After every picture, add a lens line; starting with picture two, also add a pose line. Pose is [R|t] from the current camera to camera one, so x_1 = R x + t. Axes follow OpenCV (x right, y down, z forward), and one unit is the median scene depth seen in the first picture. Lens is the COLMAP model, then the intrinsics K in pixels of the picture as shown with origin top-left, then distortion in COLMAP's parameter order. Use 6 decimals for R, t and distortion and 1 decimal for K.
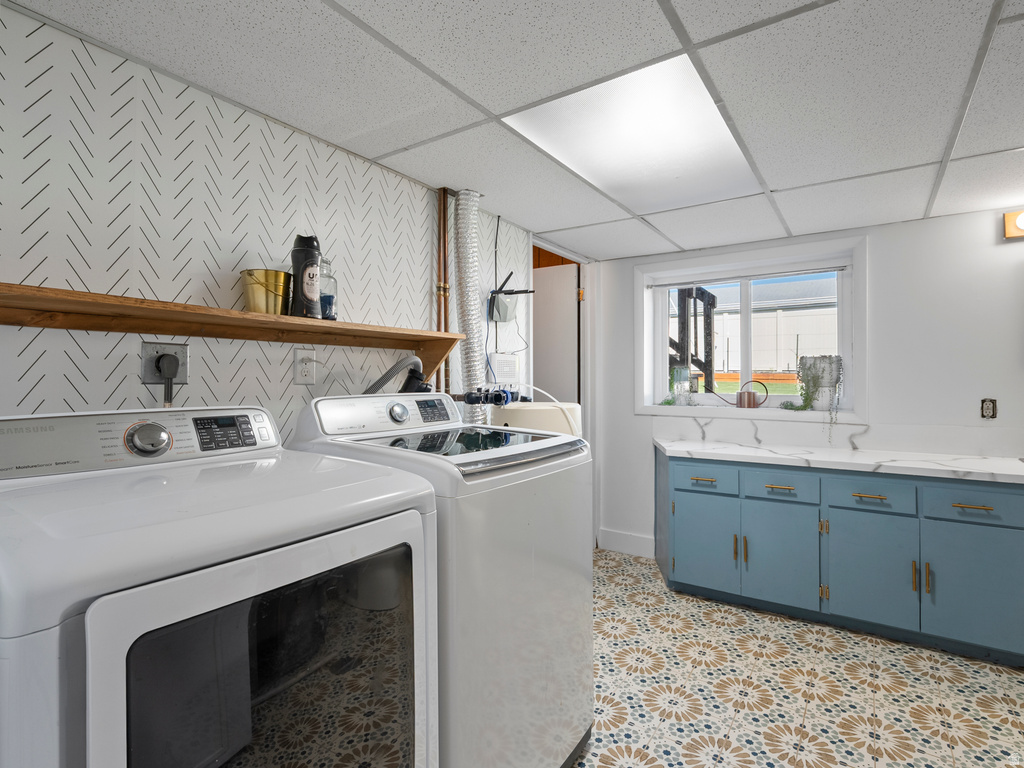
lens RADIAL K [[525.9, 0, 515.6], [0, 525.9, 379.3], [0, 0, 1]] dist [-0.007038, 0.002179]
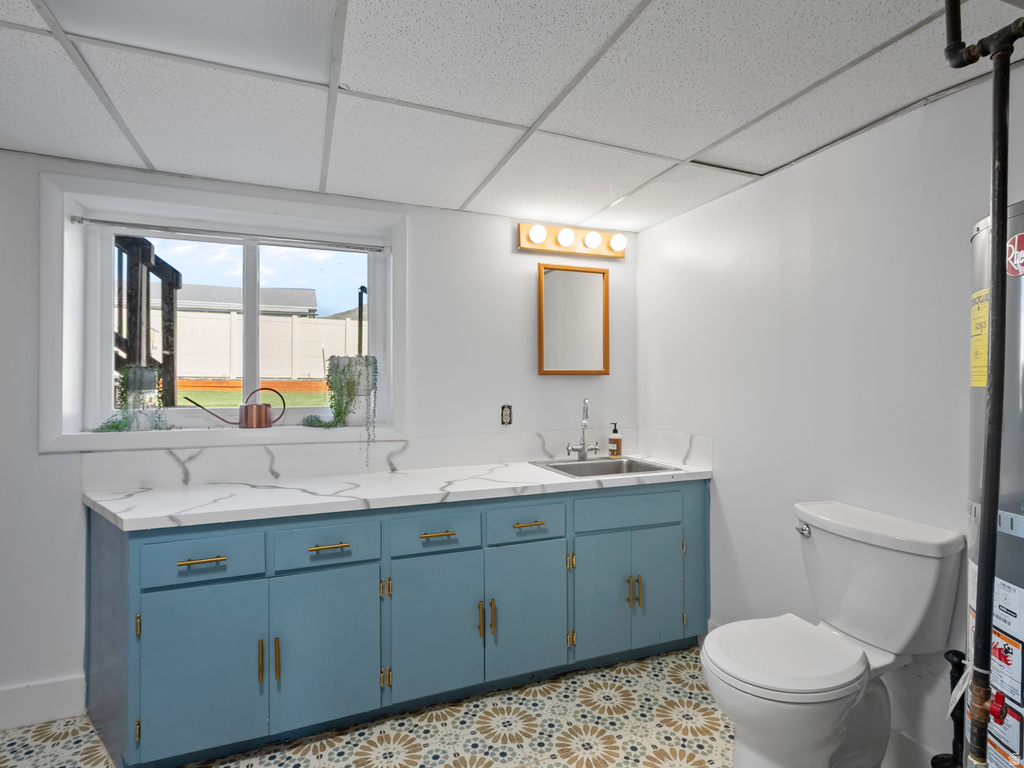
lens RADIAL K [[525.9, 0, 515.6], [0, 525.9, 379.3], [0, 0, 1]] dist [-0.007038, 0.002179]
pose [[0.558723, 0.010790, 0.829284, 0.072505], [0.002538, 0.999888, -0.014720, 0.002275], [-0.829350, 0.010330, 0.558633, 0.393491]]
